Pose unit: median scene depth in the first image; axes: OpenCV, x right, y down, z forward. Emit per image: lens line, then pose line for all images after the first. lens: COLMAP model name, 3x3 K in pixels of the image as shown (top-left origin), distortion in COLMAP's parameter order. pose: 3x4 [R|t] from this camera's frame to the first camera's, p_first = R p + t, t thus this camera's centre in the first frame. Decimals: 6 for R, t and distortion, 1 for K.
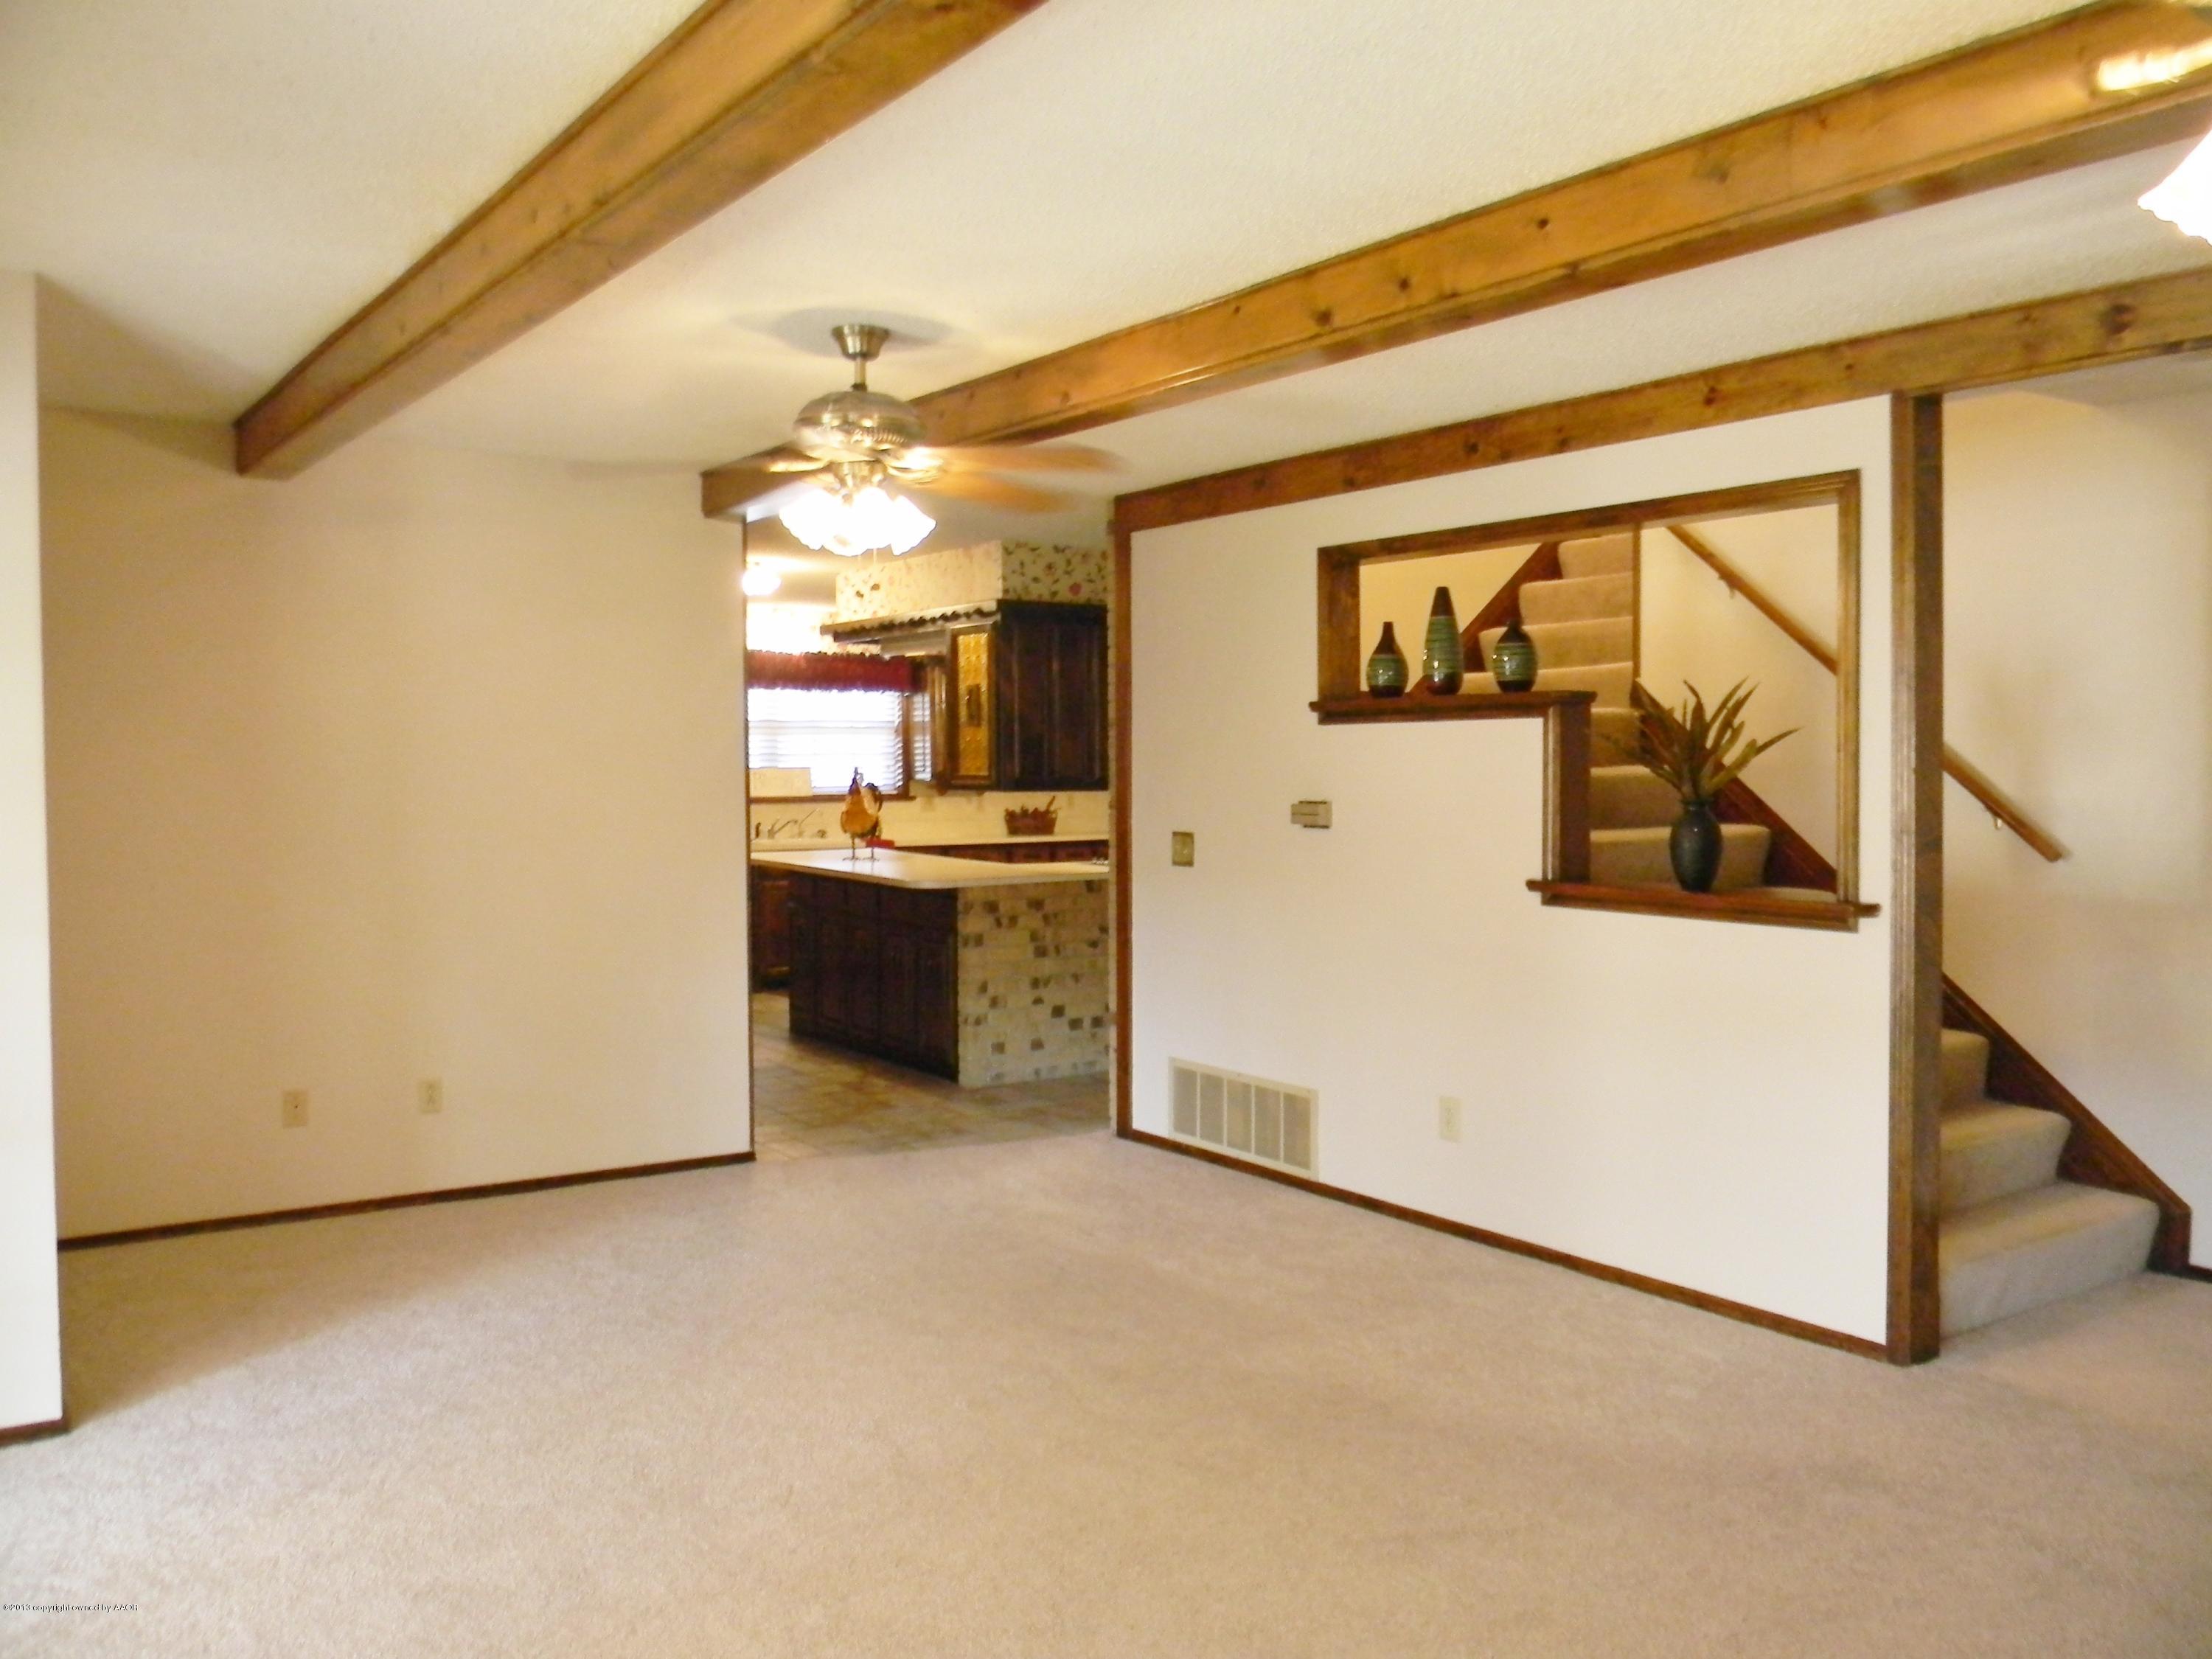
lens RADIAL K [[1798.7, 0, 1106.0], [0, 1798.7, 829.5], [0, 0, 1]] dist [-0.000333, -0.001898]
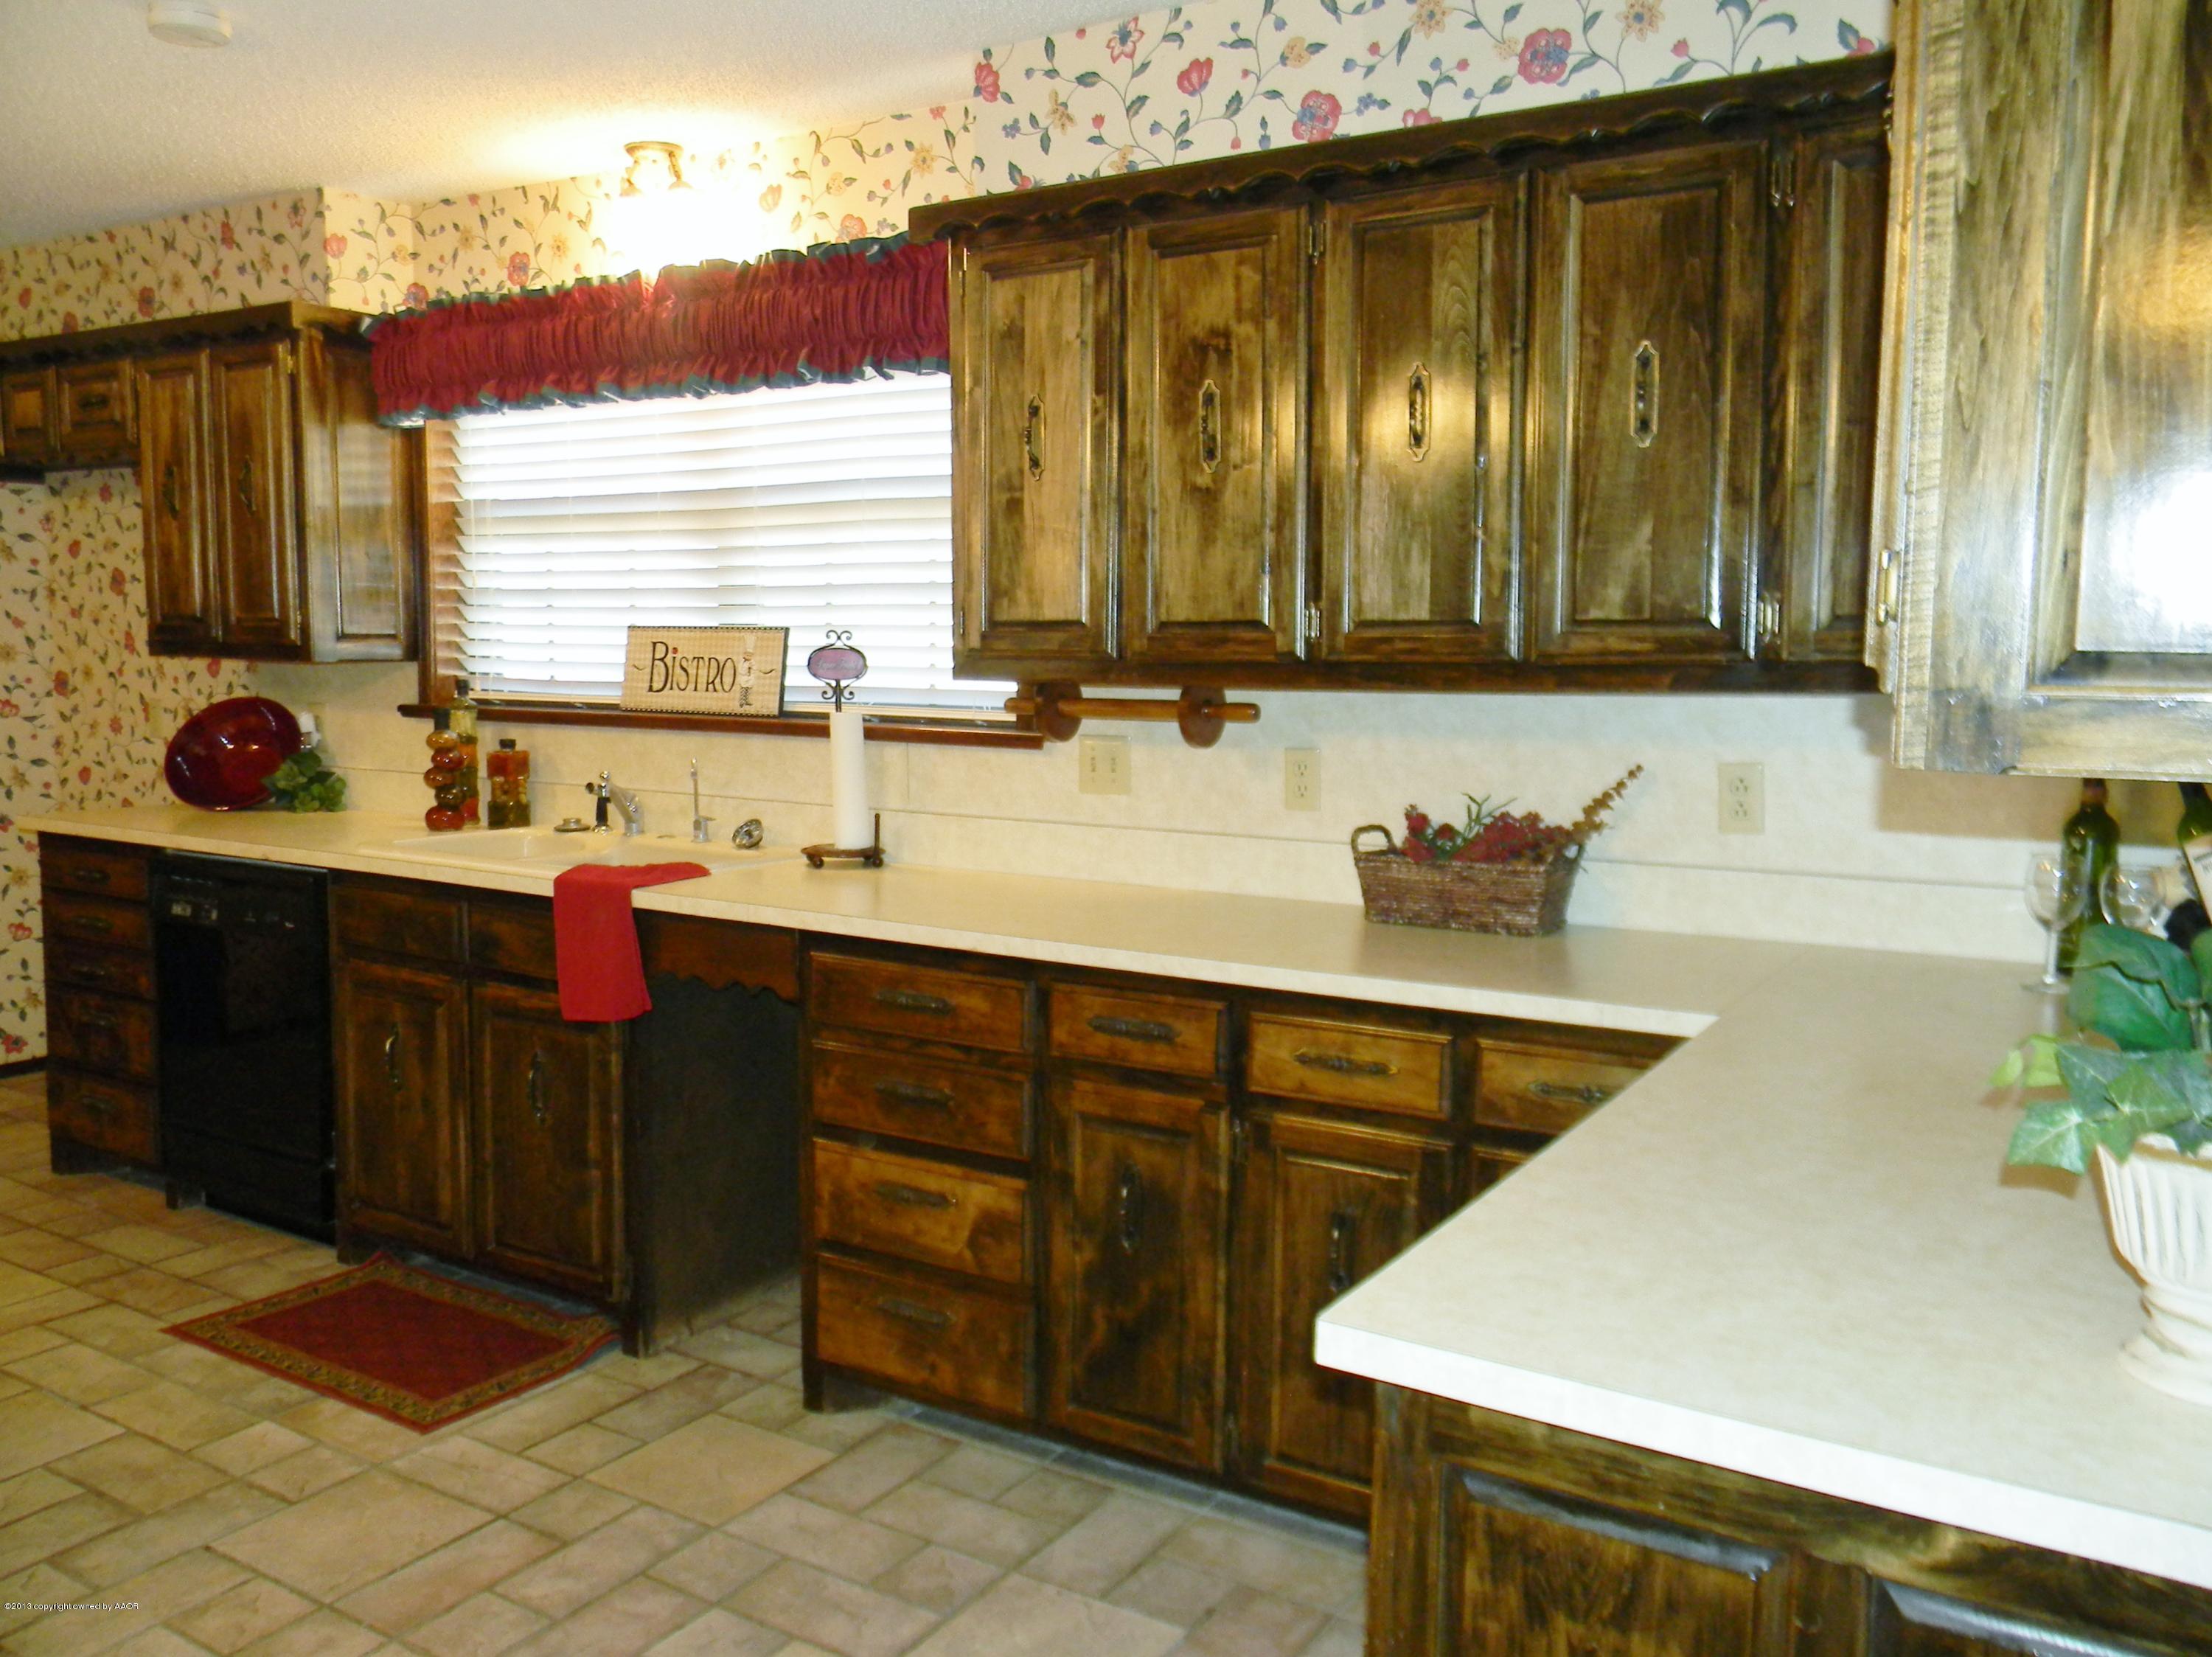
lens RADIAL K [[1798.8, 0, 1106.0], [0, 1798.8, 828.5], [0, 0, 1]] dist [-0.000333, -0.001898]
pose [[0.369687, 0.110608, -0.922549, 0.246164], [-0.041792, 0.993864, 0.102411, -0.050340], [0.928216, 0.000695, 0.372042, 1.343467]]
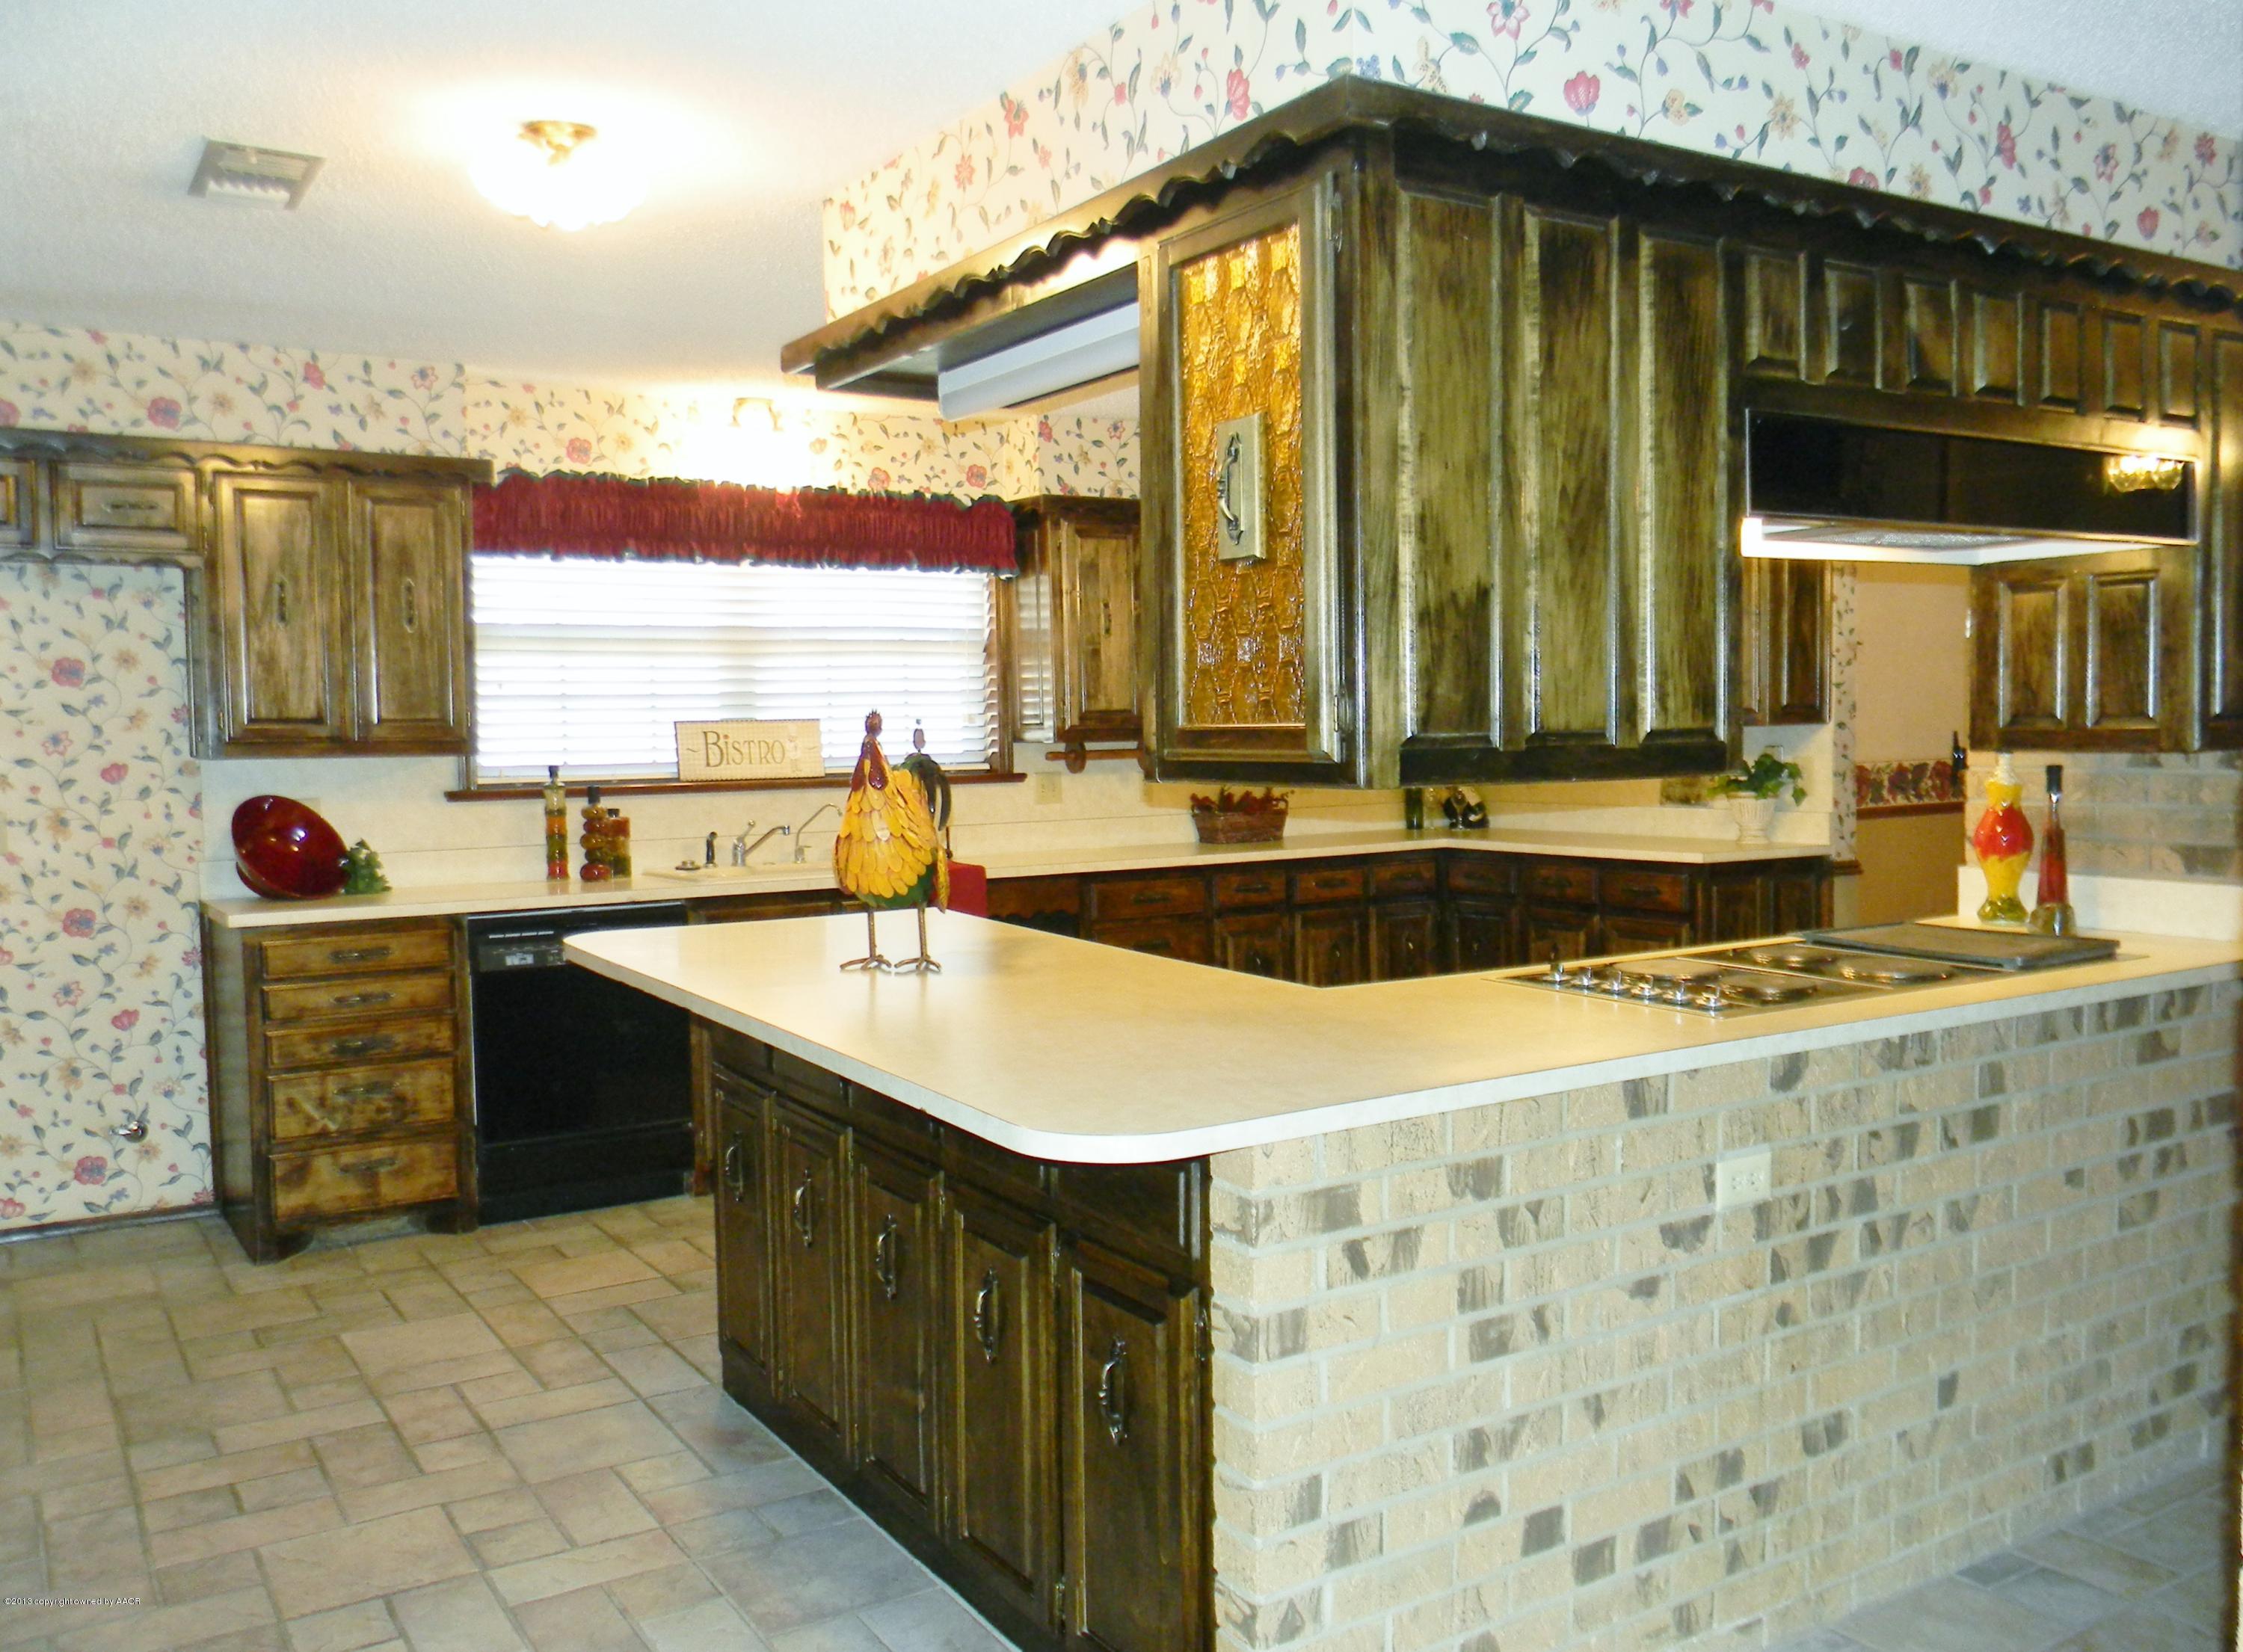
lens RADIAL K [[1849.8, 0, 1121.5], [0, 1849.8, 826.0], [0, 0, 1]] dist [-0.006919, -0.004250]
pose [[0.998910, -0.009629, -0.045666, -0.079186], [0.010501, 0.999766, 0.018896, -0.019980], [0.045474, -0.019355, 0.998778, 0.688433]]
